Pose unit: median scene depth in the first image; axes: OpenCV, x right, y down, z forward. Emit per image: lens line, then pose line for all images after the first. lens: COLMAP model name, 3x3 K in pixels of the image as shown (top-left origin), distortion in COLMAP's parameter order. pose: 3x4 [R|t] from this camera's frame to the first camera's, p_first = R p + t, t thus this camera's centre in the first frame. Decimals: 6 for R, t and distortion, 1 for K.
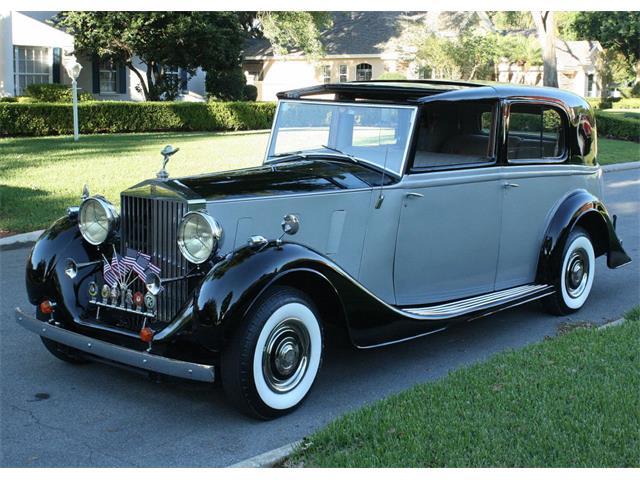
lens RADIAL K [[1164.0, 0, 324.2], [0, 1164.0, 234.9], [0, 0, 1]] dist [-0.036240, 0.000000]
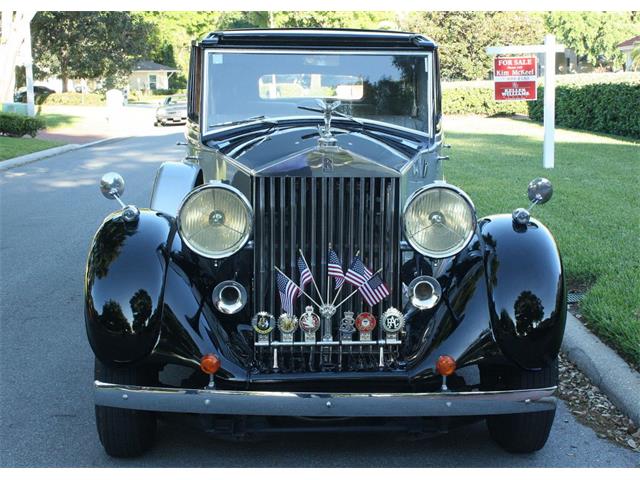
lens RADIAL K [[1164.0, 0, 323.2], [0, 1164.0, 236.2], [0, 0, 1]] dist [-0.036240, 0.000000]
pose [[0.741048, -0.112634, 0.661938, -0.605273], [0.113945, 0.992627, 0.041341, -0.025444], [-0.661714, 0.044789, 0.748418, 0.489904]]
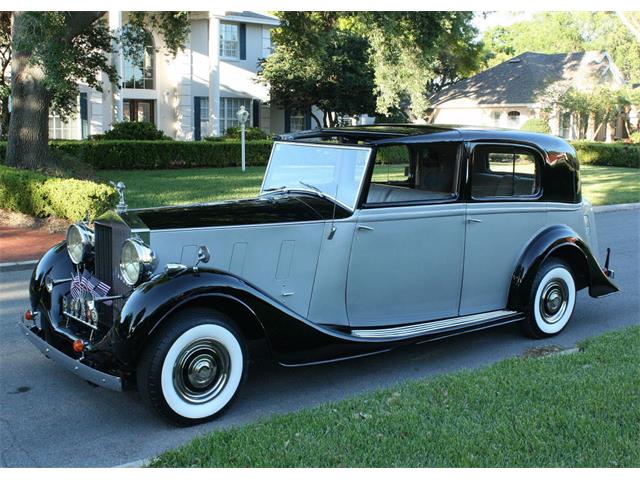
lens RADIAL K [[904.2, 0, 304.8], [0, 904.2, 227.2], [0, 0, 1]] dist [-0.101245, 0.000000]
pose [[0.972628, 0.025807, -0.230932, 0.247716], [-0.030066, 0.999436, -0.014942, -0.023123], [0.230416, 0.021477, 0.972855, 0.169918]]
